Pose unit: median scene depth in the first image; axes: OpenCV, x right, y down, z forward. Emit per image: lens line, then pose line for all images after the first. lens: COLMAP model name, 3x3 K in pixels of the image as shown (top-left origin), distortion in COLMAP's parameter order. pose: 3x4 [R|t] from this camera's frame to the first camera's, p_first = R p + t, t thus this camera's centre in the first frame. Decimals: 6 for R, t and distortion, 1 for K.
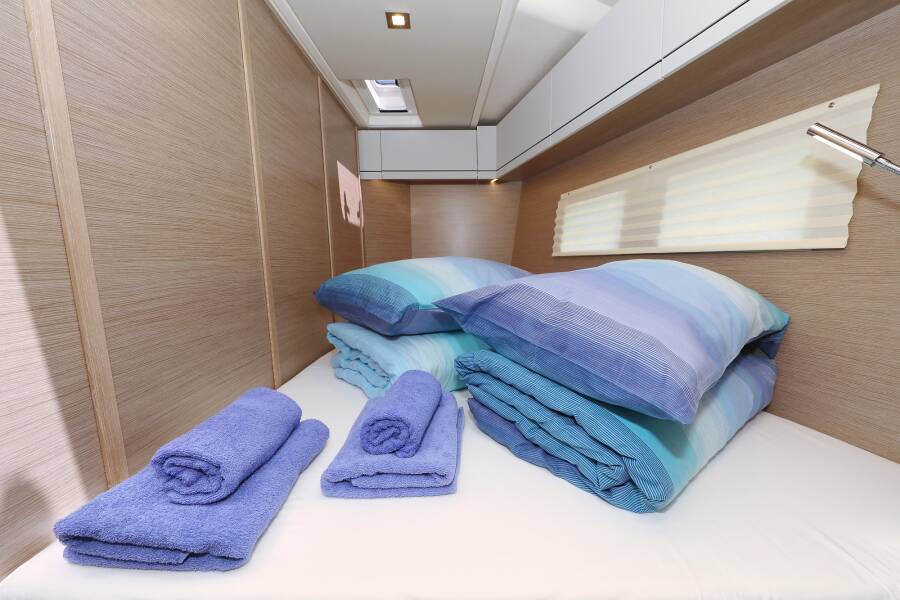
lens RADIAL K [[361.0, 0, 450.0], [0, 361.0, 300.0], [0, 0, 1]] dist [-0.000640, -0.000237]
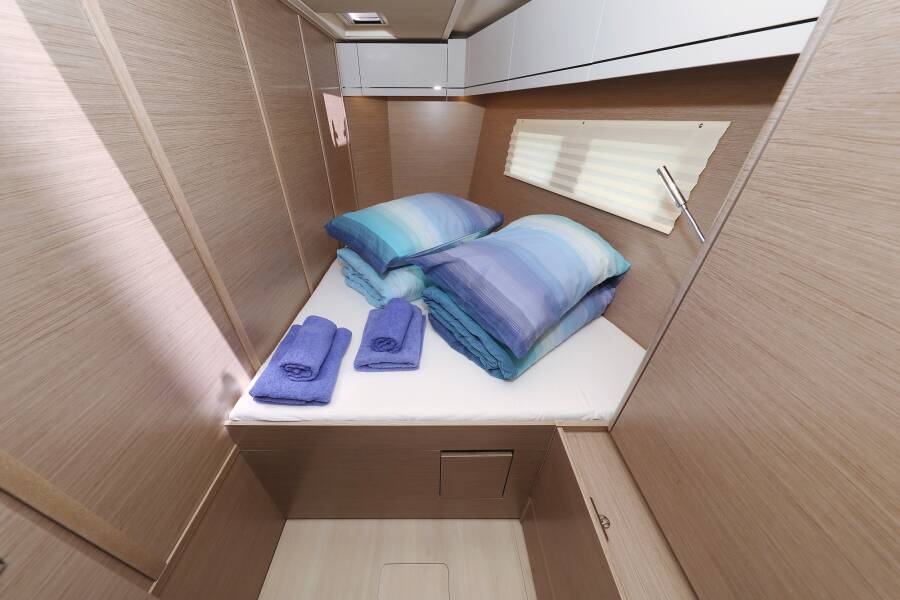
lens RADIAL K [[294.3, 0, 428.2], [0, 294.3, 298.8], [0, 0, 1]] dist [0.001553, 0.000064]
pose [[0.999843, 0.011043, 0.013833, 0.033725], [-0.015895, 0.904059, 0.427113, -0.442864], [-0.007789, -0.427266, 0.904092, -0.287060]]
